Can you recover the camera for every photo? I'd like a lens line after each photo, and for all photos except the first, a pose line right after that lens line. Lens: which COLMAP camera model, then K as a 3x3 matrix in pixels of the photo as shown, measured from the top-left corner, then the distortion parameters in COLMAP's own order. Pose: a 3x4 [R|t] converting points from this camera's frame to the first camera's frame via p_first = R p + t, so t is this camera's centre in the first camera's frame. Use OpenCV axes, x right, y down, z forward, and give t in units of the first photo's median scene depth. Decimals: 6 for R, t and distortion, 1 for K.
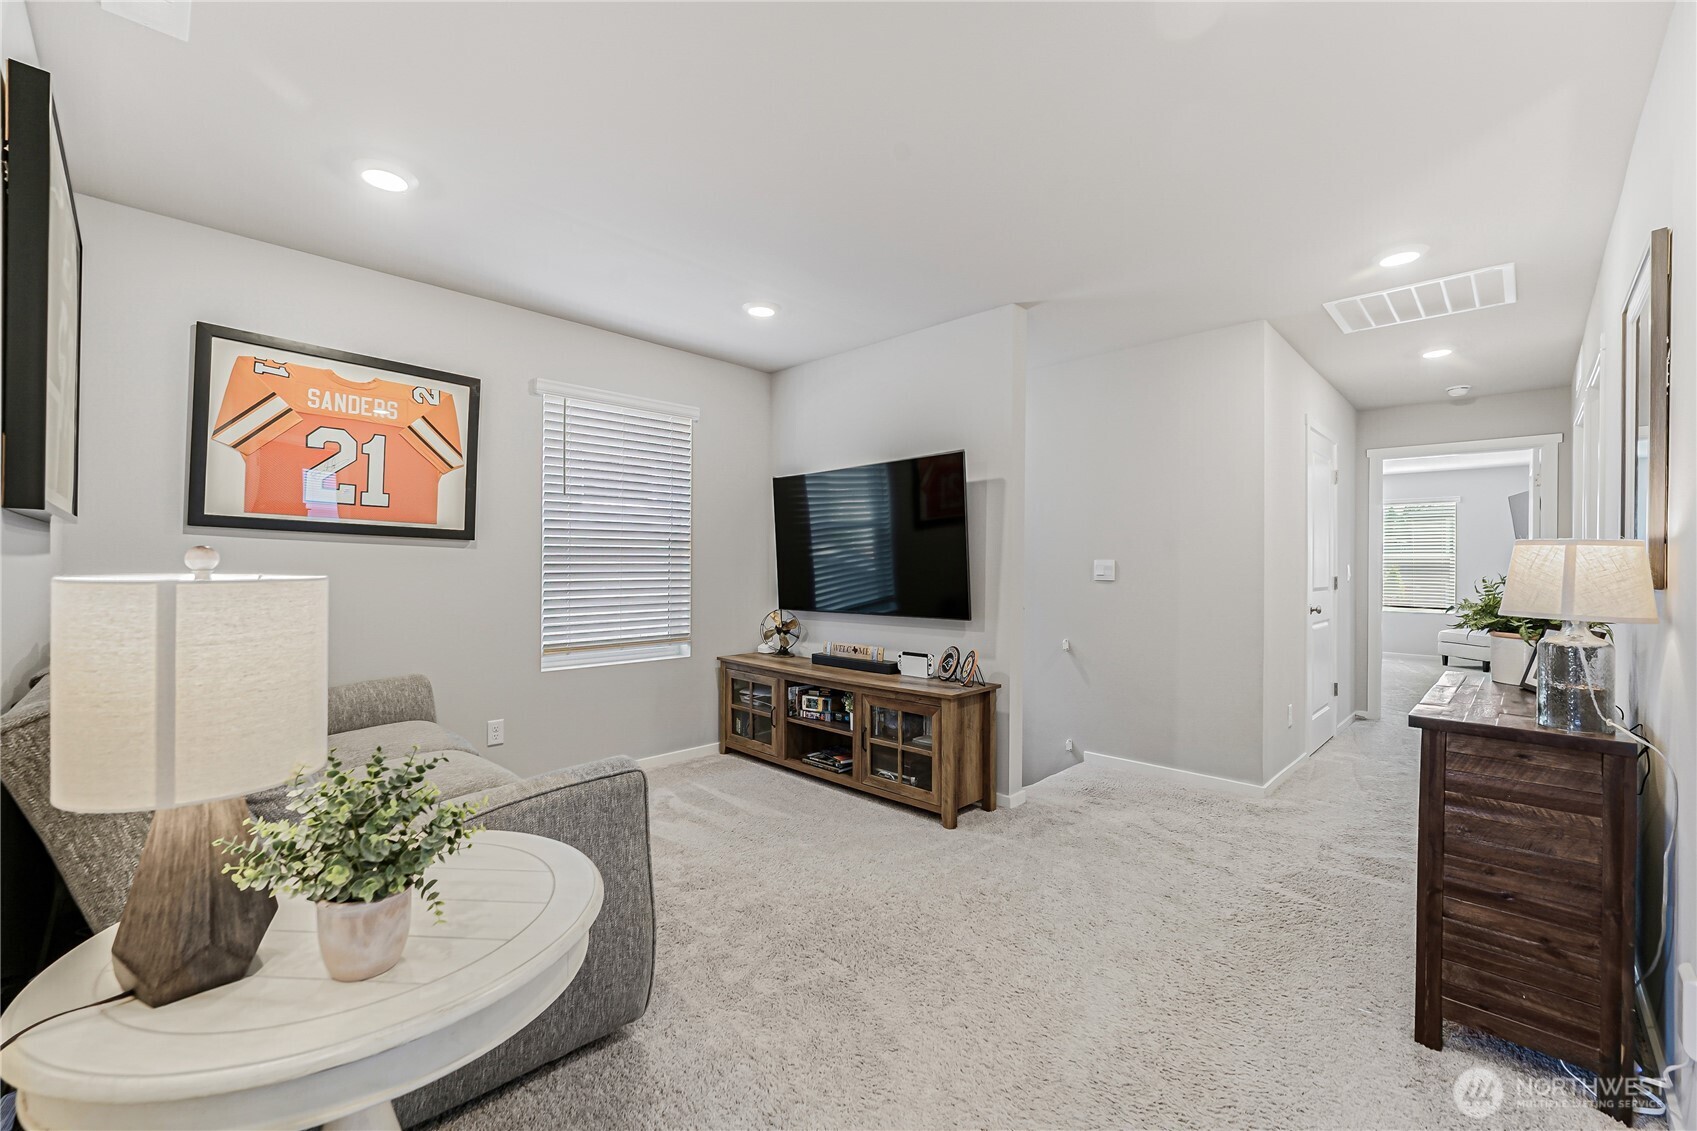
lens RADIAL K [[683.8, 0, 844.0], [0, 683.8, 565.6], [0, 0, 1]] dist [-0.002506, 0.000888]
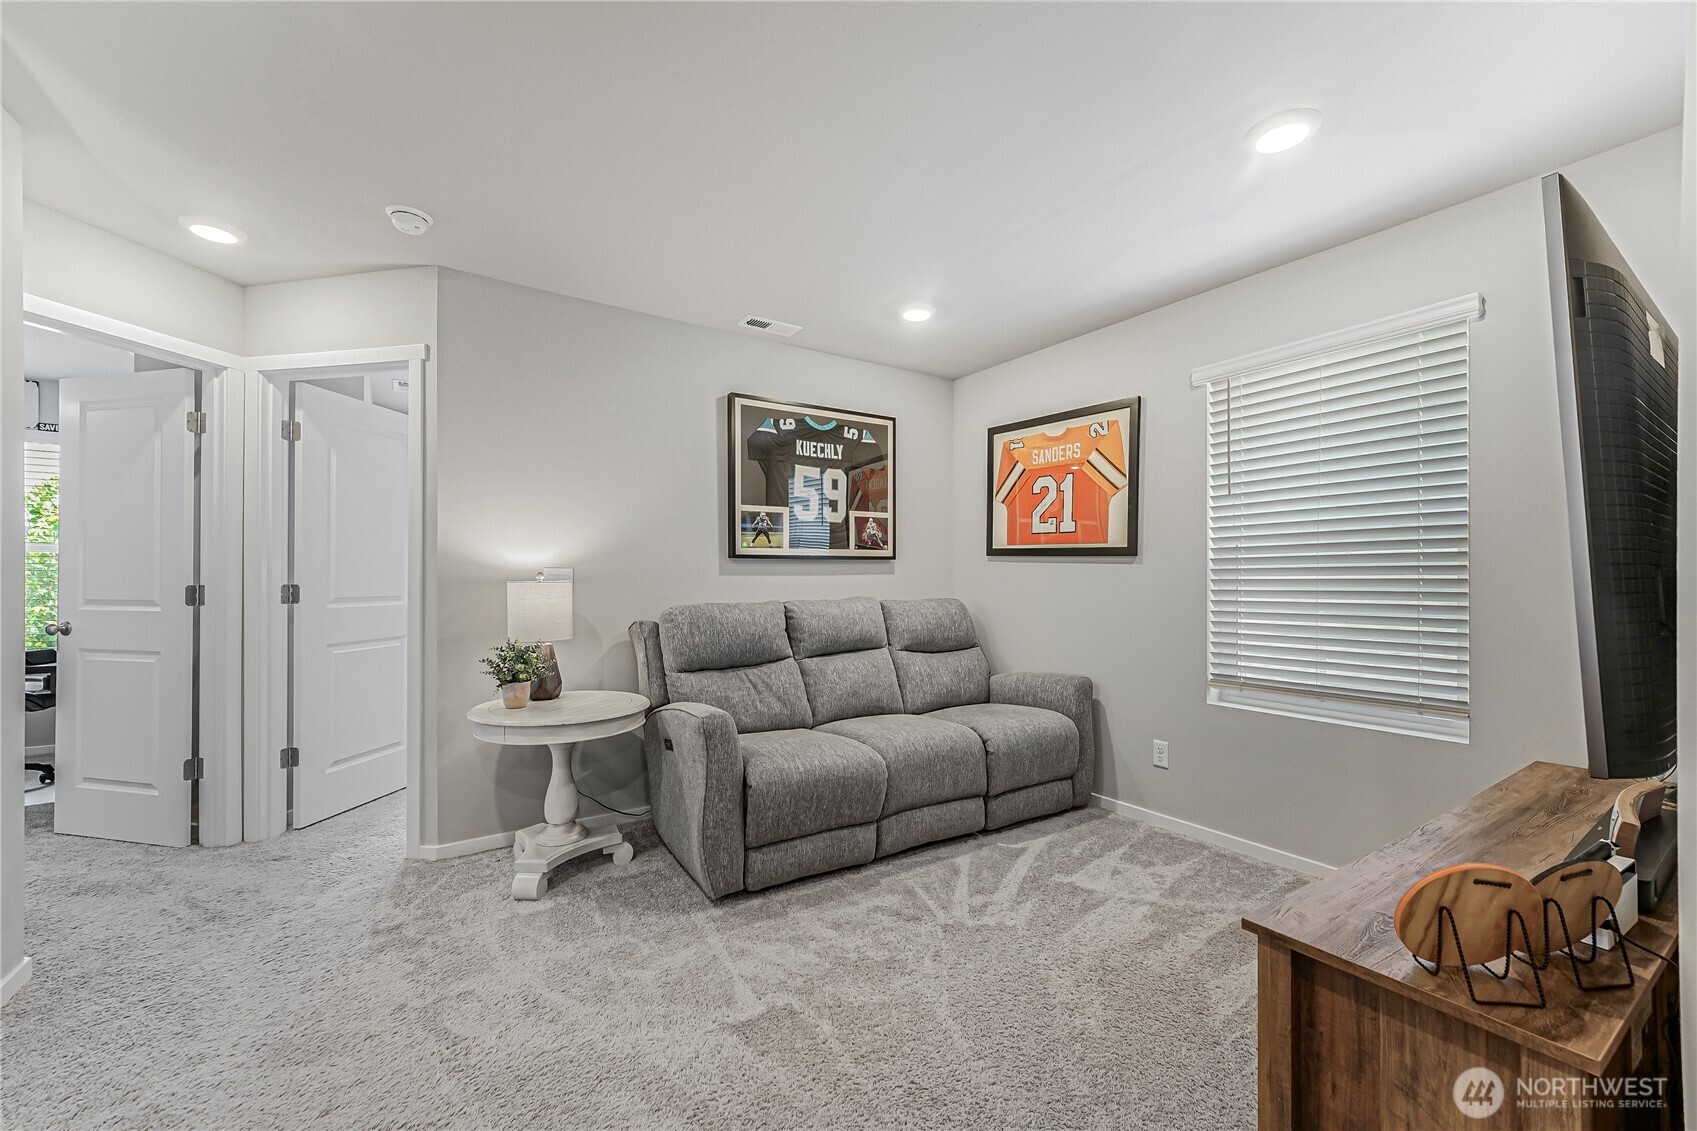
lens RADIAL K [[683.8, 0, 849.4], [0, 683.8, 568.3], [0, 0, 1]] dist [-0.002506, 0.000888]
pose [[-0.196033, -0.009420, -0.980552, 0.590902], [0.002668, 0.999945, -0.010140, -0.011328], [0.980594, -0.004604, -0.195998, 0.855860]]
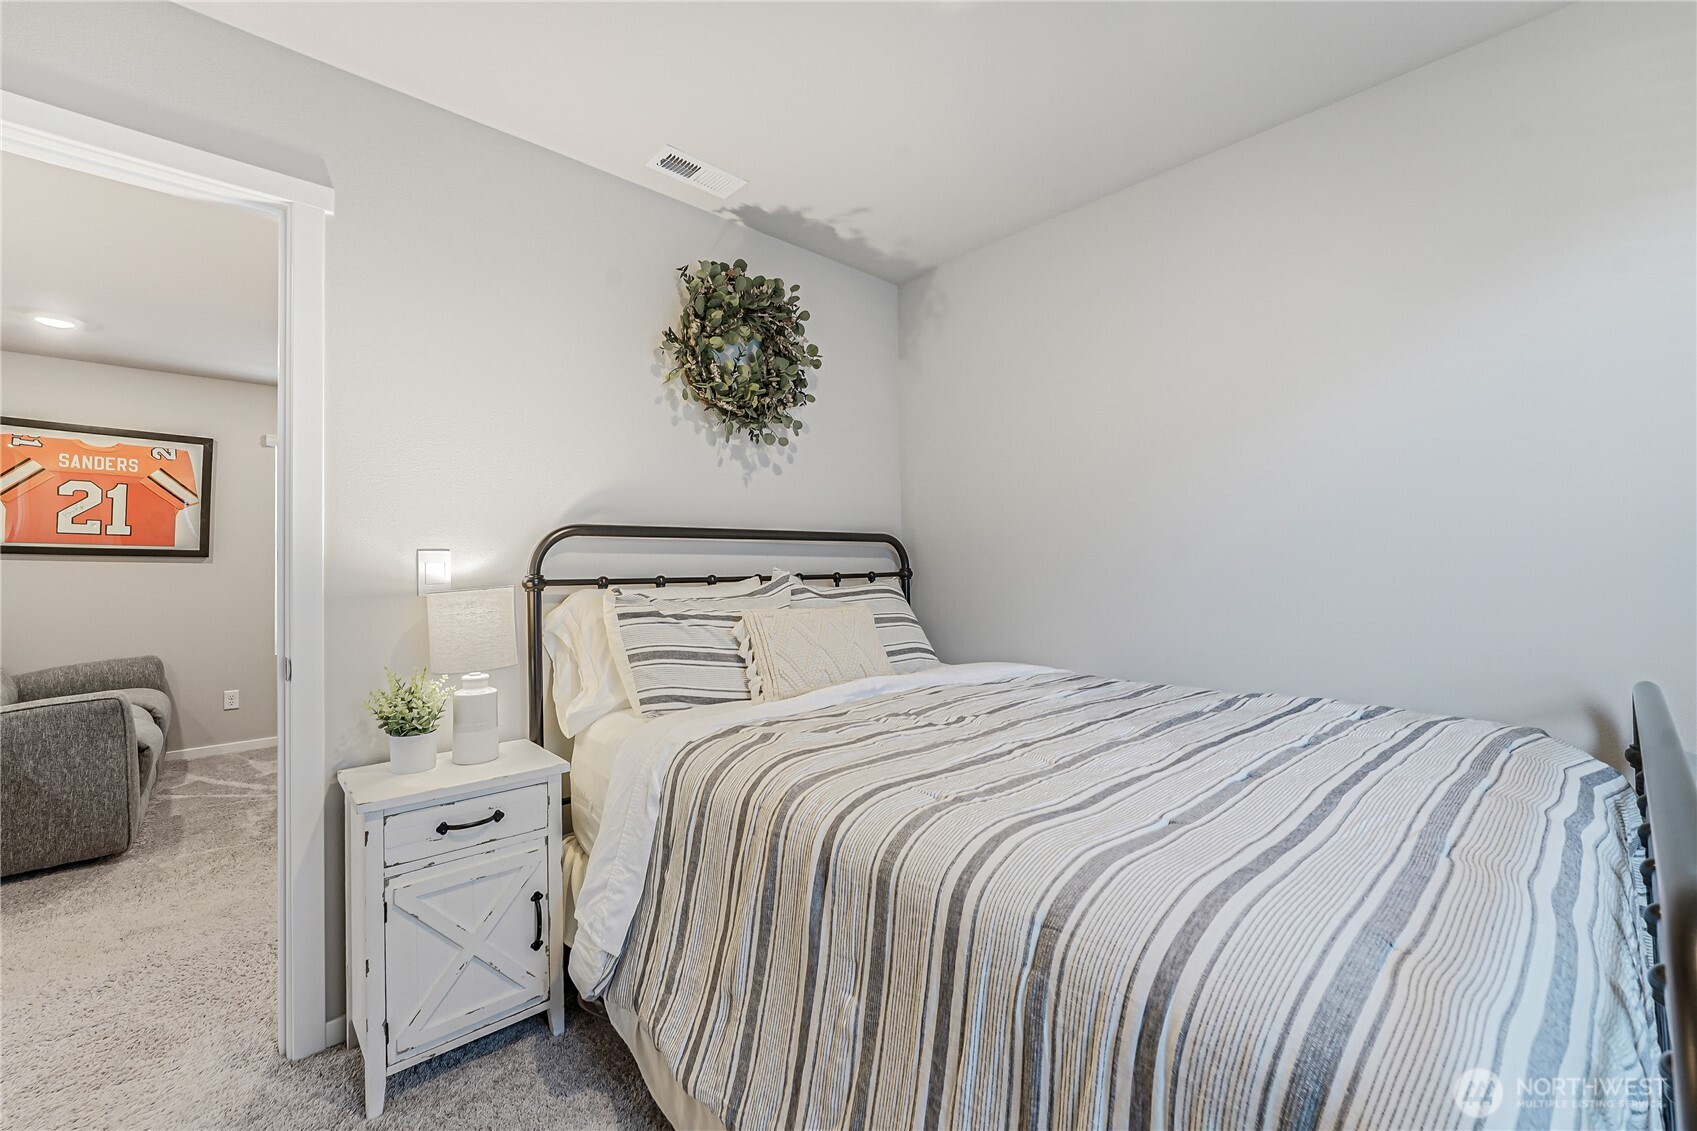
lens RADIAL K [[683.8, 0, 856.0], [0, 683.8, 563.4], [0, 0, 1]] dist [-0.002506, 0.000888]
pose [[0.999166, -0.010382, -0.039499, 0.872124], [0.010243, 0.999941, -0.003716, -0.008326], [0.039535, 0.003309, 0.999213, -0.332518]]
